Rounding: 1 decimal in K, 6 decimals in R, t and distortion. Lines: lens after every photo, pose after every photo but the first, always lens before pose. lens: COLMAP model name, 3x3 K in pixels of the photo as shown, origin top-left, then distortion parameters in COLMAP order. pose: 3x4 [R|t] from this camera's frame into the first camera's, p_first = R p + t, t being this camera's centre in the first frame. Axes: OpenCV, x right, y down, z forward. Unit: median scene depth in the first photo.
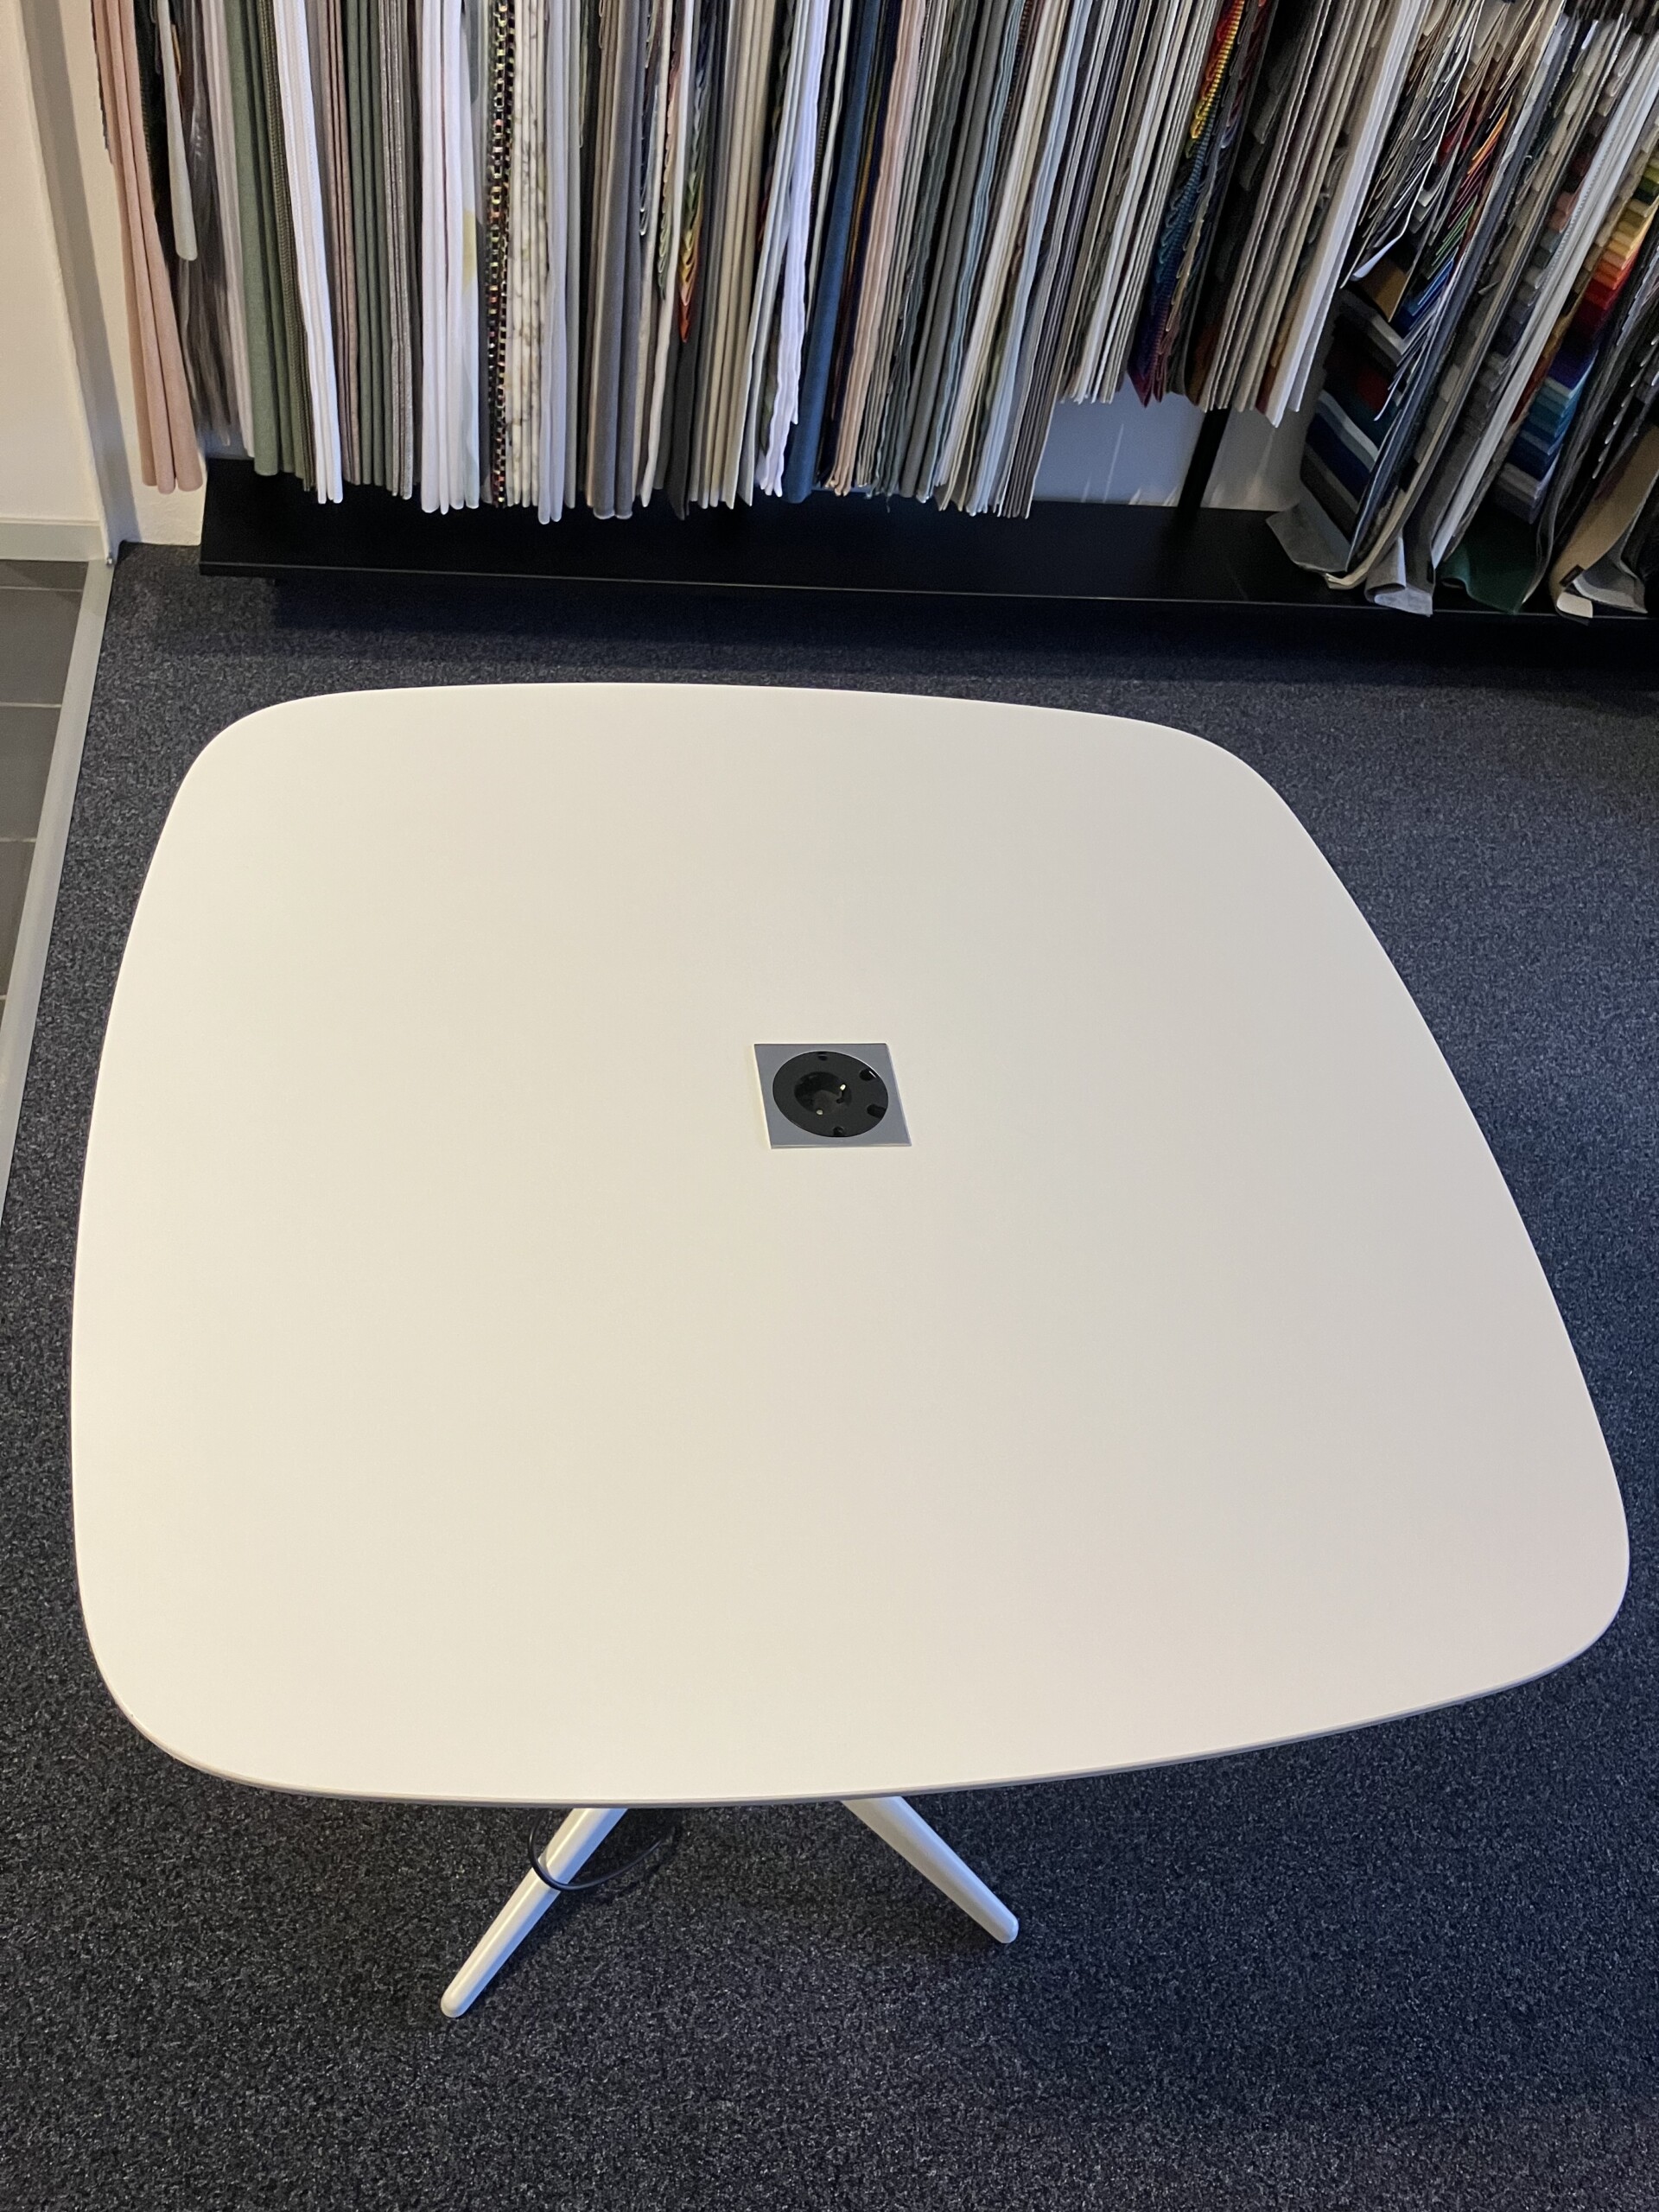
lens RADIAL K [[1767.1, 0, 817.4], [0, 1767.1, 1116.5], [0, 0, 1]] dist [-0.012986, 0.039187]
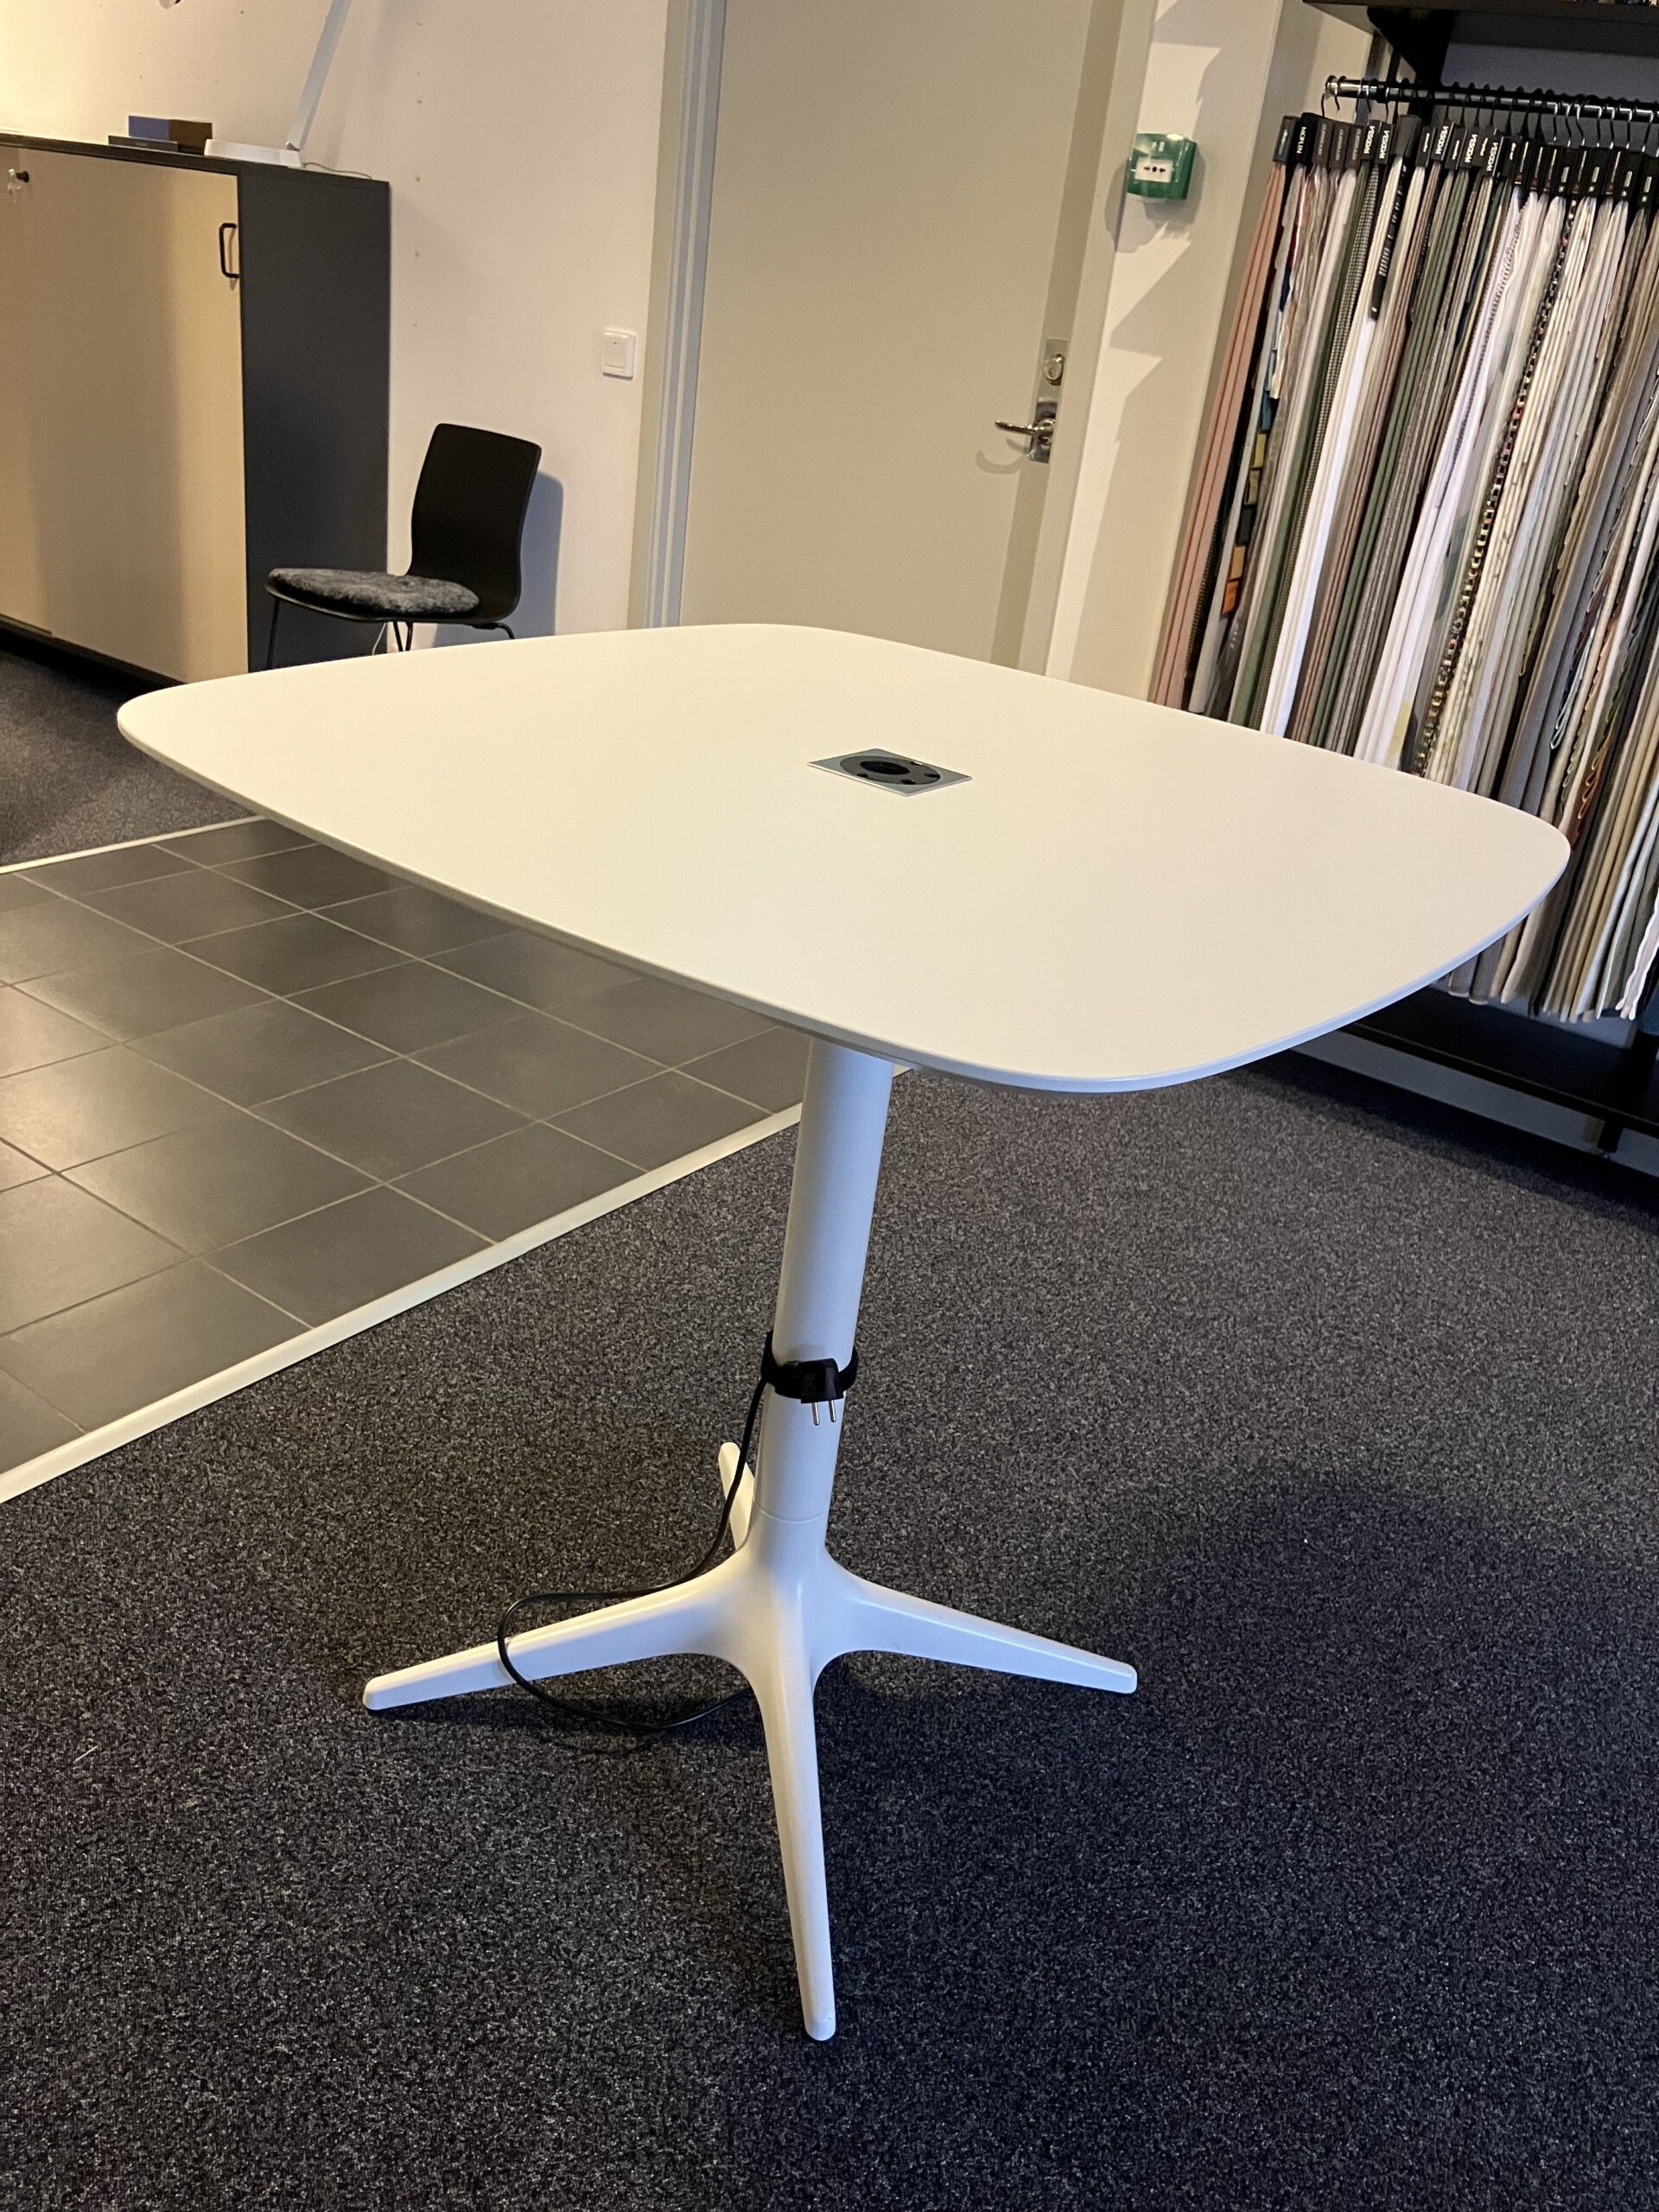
lens RADIAL K [[1767.1, 0, 841.5], [0, 1767.1, 1096.8], [0, 0, 1]] dist [-0.012986, 0.039187]
pose [[0.712561, 0.251843, -0.654852, 0.578862], [-0.536563, 0.796982, -0.277345, 0.361217], [0.452058, 0.548995, 0.703028, 0.201524]]
